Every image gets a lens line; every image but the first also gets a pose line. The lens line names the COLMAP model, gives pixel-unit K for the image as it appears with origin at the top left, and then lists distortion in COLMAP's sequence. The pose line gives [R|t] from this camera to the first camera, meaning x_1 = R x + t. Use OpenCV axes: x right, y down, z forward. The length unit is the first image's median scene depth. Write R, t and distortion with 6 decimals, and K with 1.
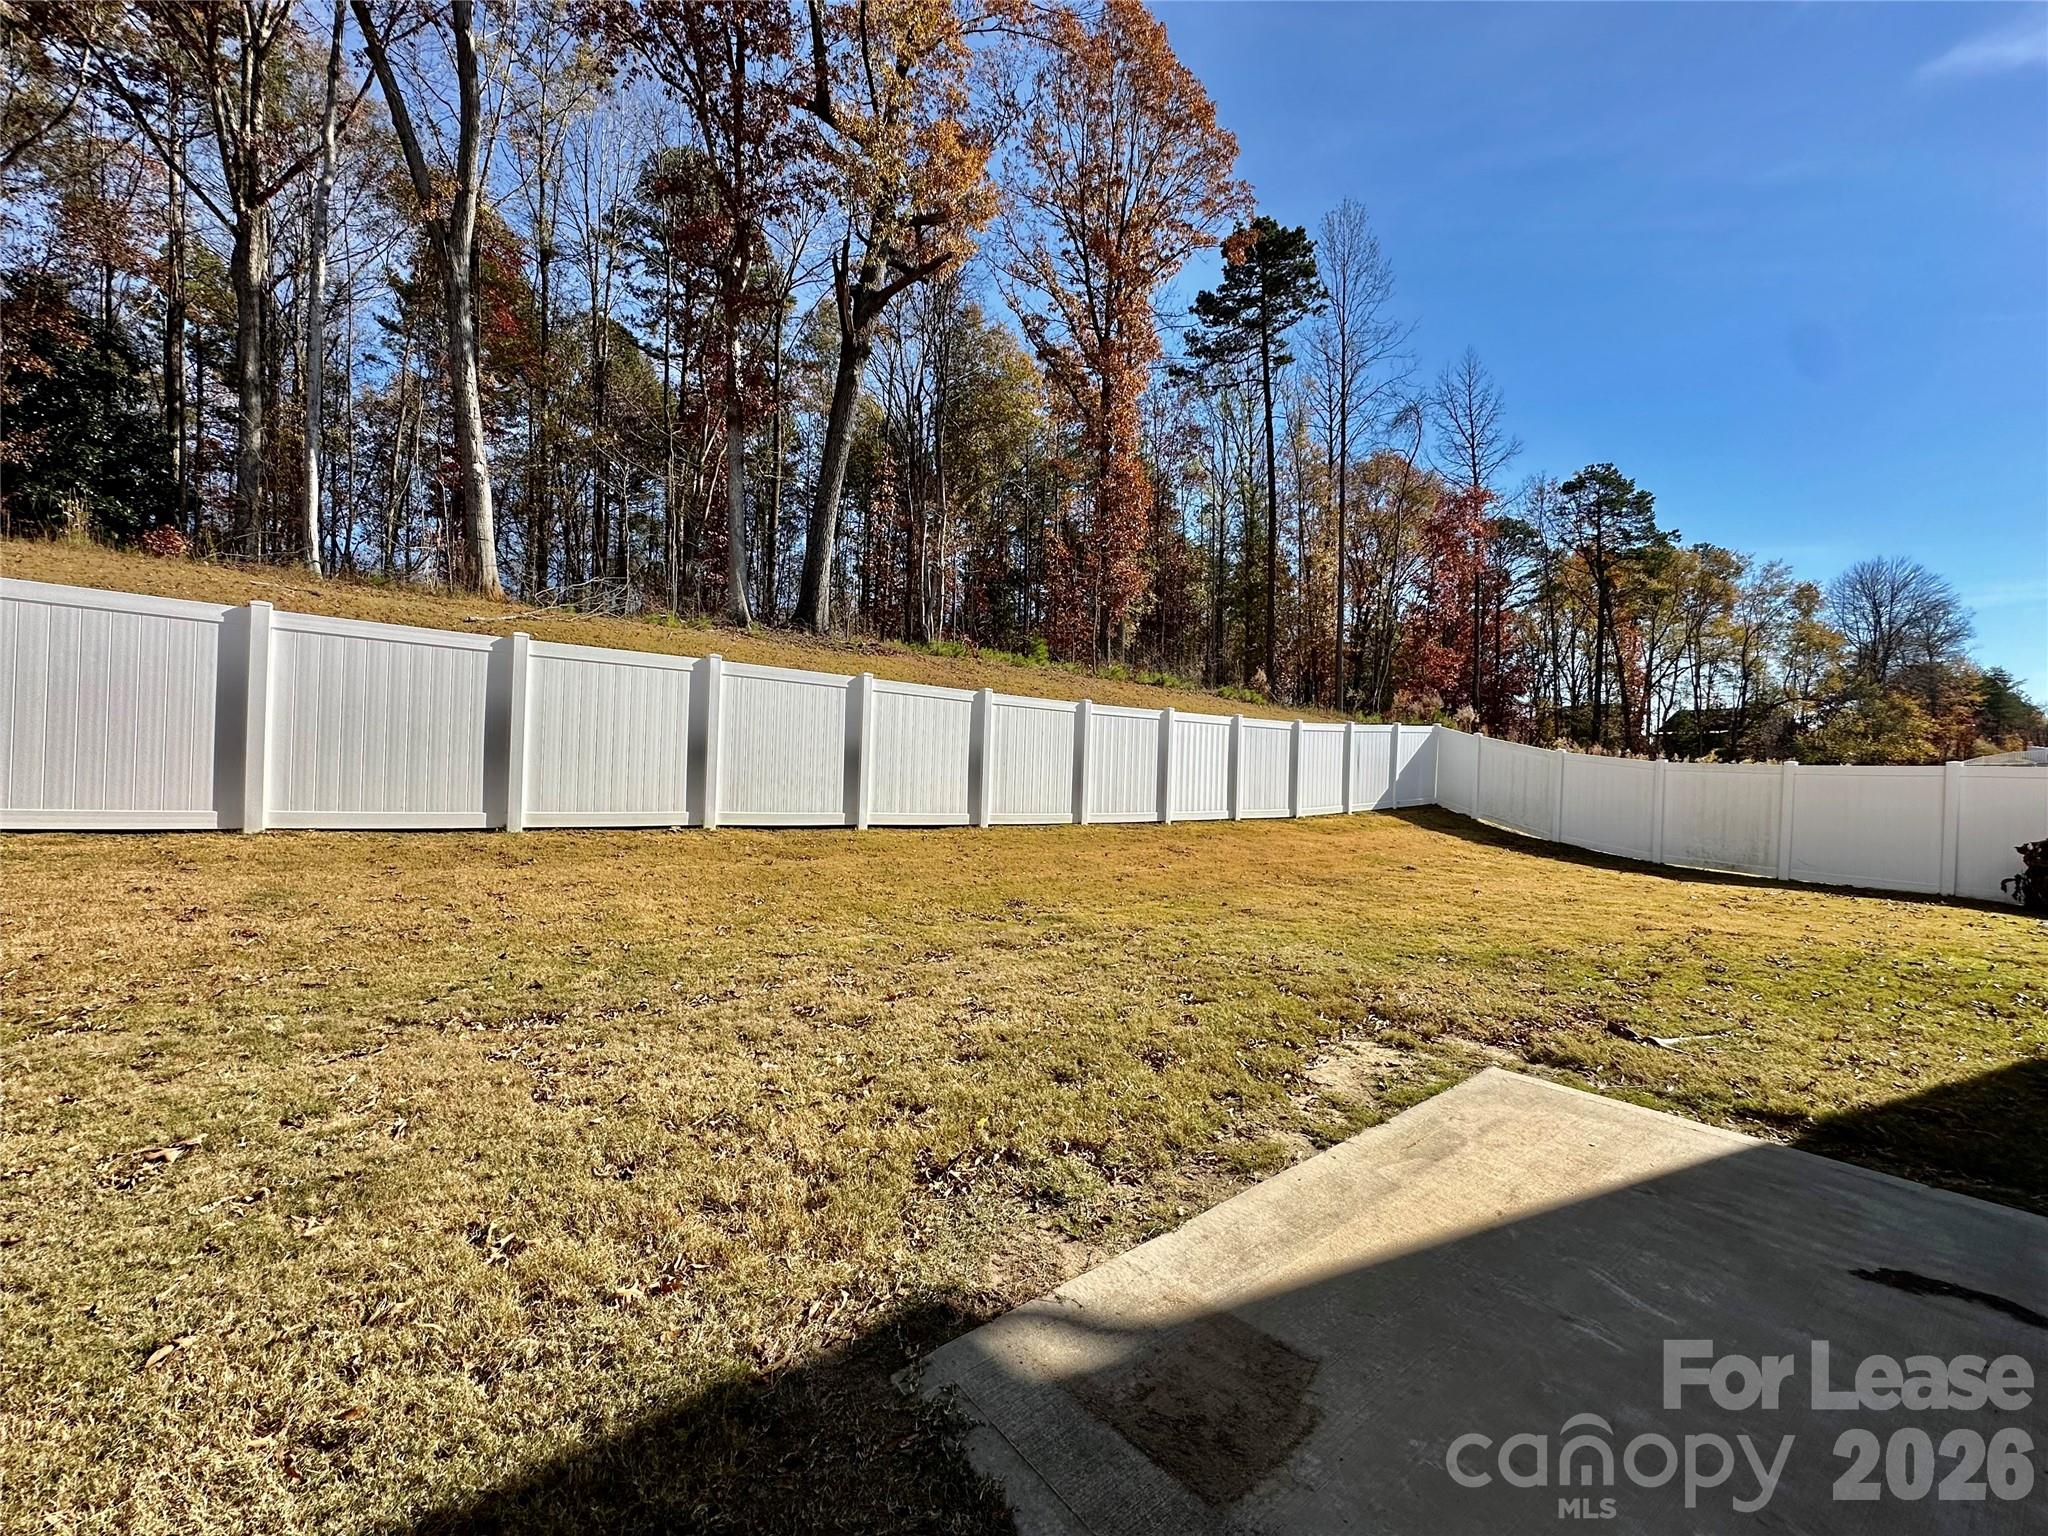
lens RADIAL K [[819.5, 0, 1007.8], [0, 819.5, 767.2], [0, 0, 1]] dist [-0.003376, 0.000157]
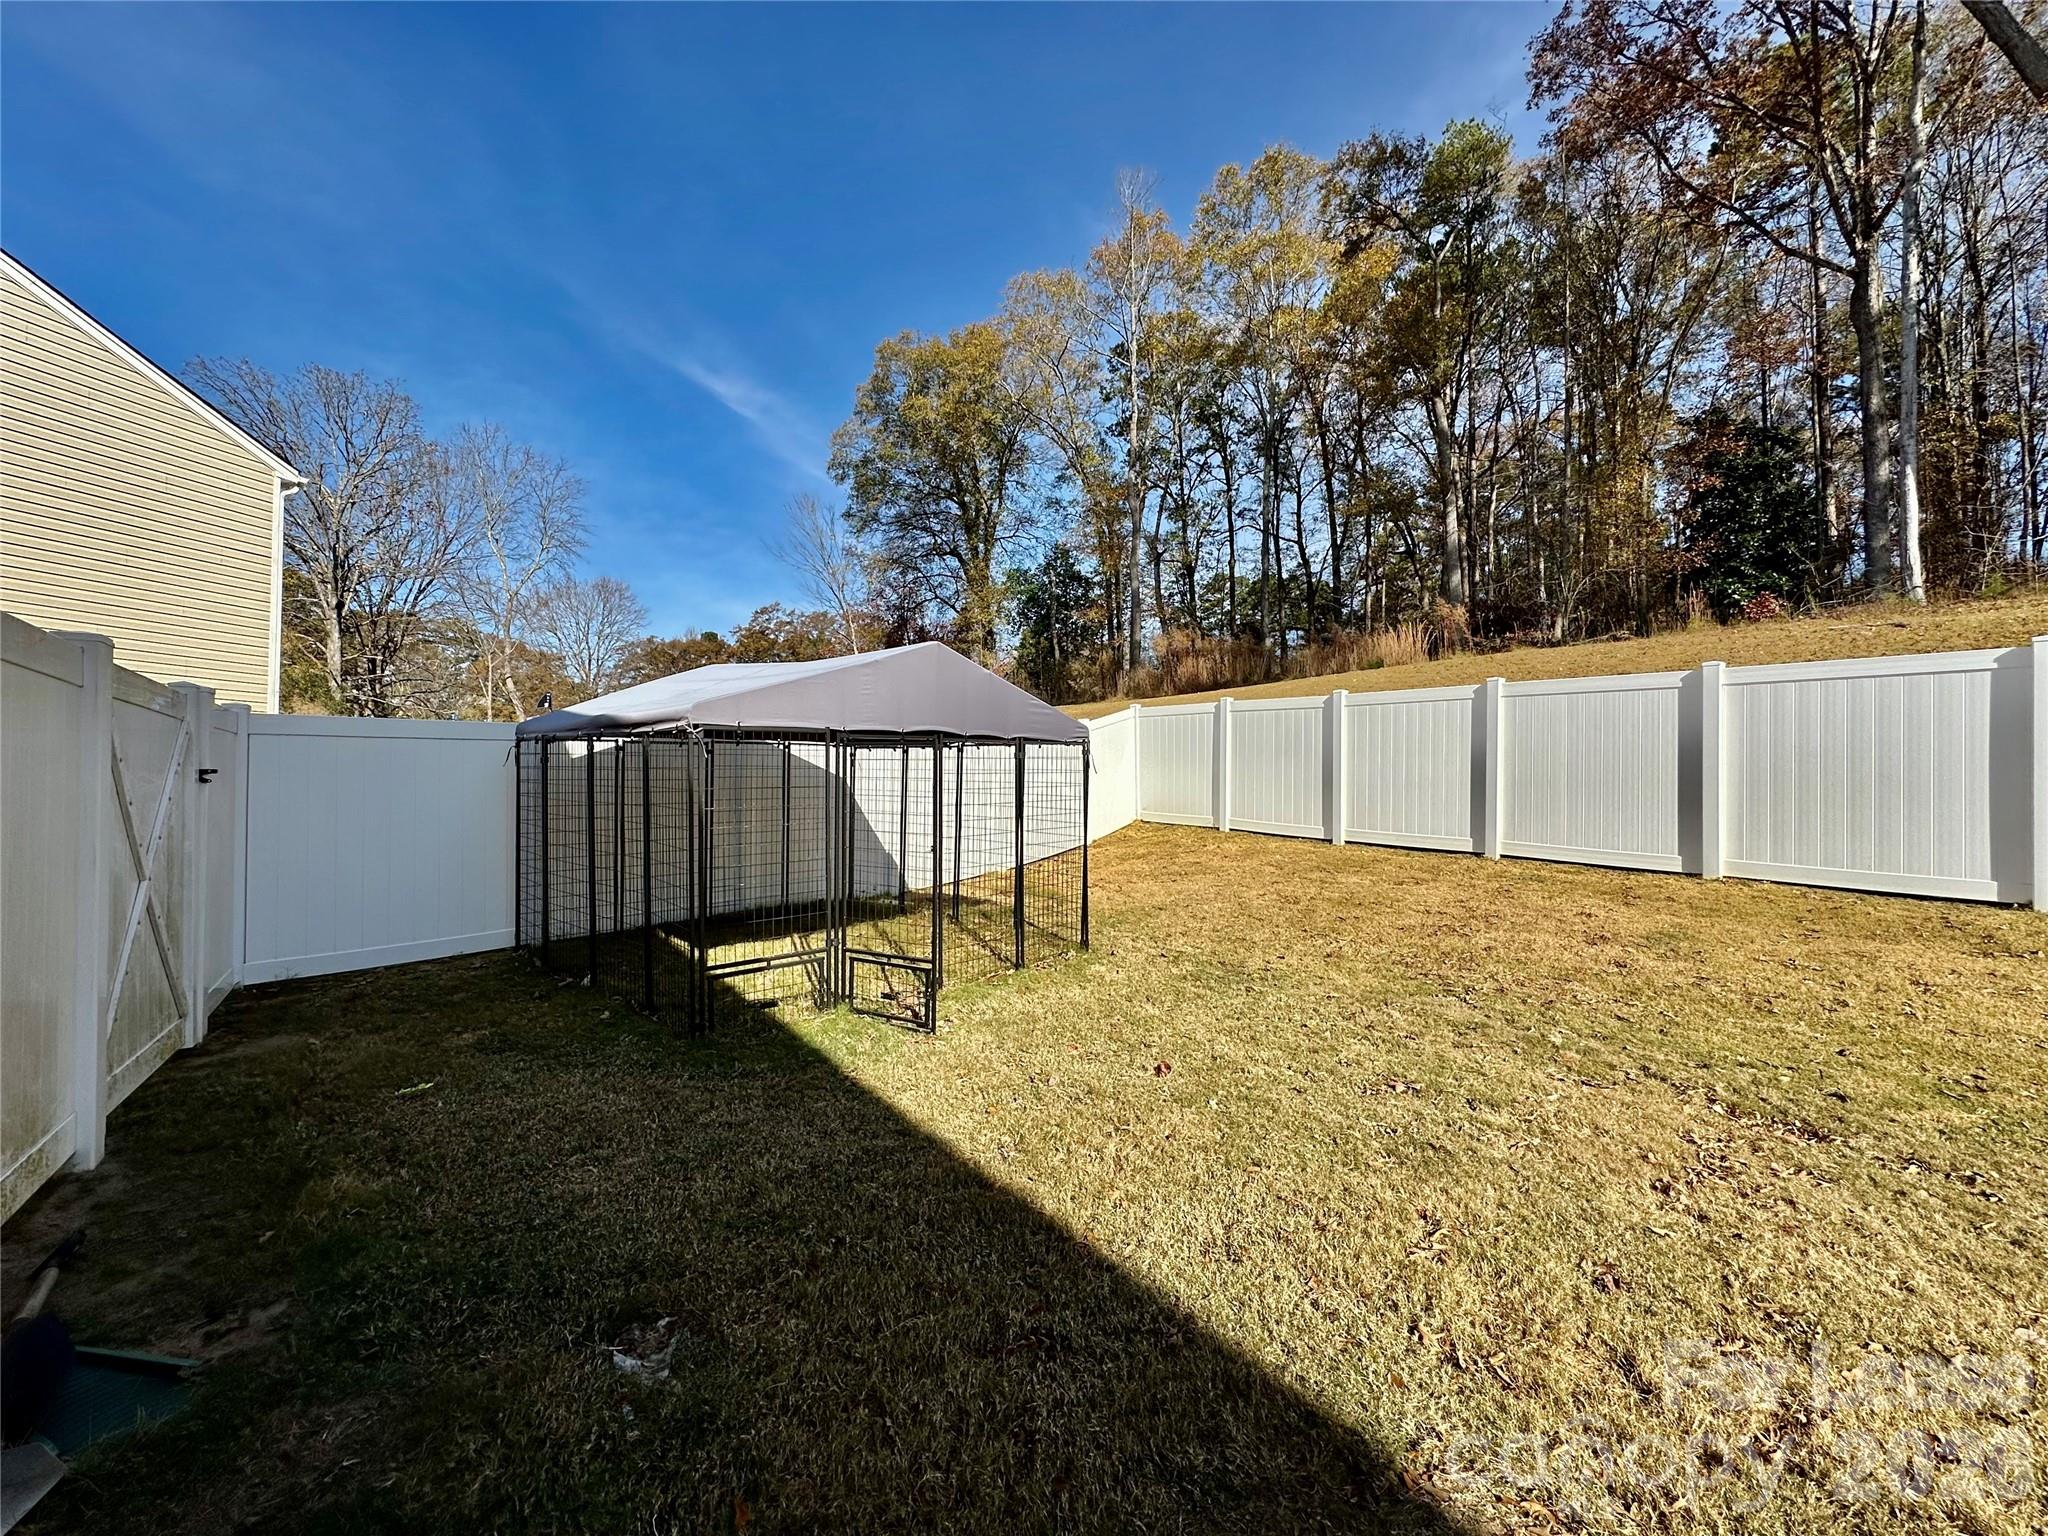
lens RADIAL K [[819.5, 0, 1007.8], [0, 819.5, 767.2], [0, 0, 1]] dist [-0.003376, 0.000157]
pose [[-0.061953, -0.050383, -0.996807, 0.177867], [-0.015090, 0.998658, -0.049538, 0.002807], [0.997965, 0.011972, -0.062630, 0.166904]]
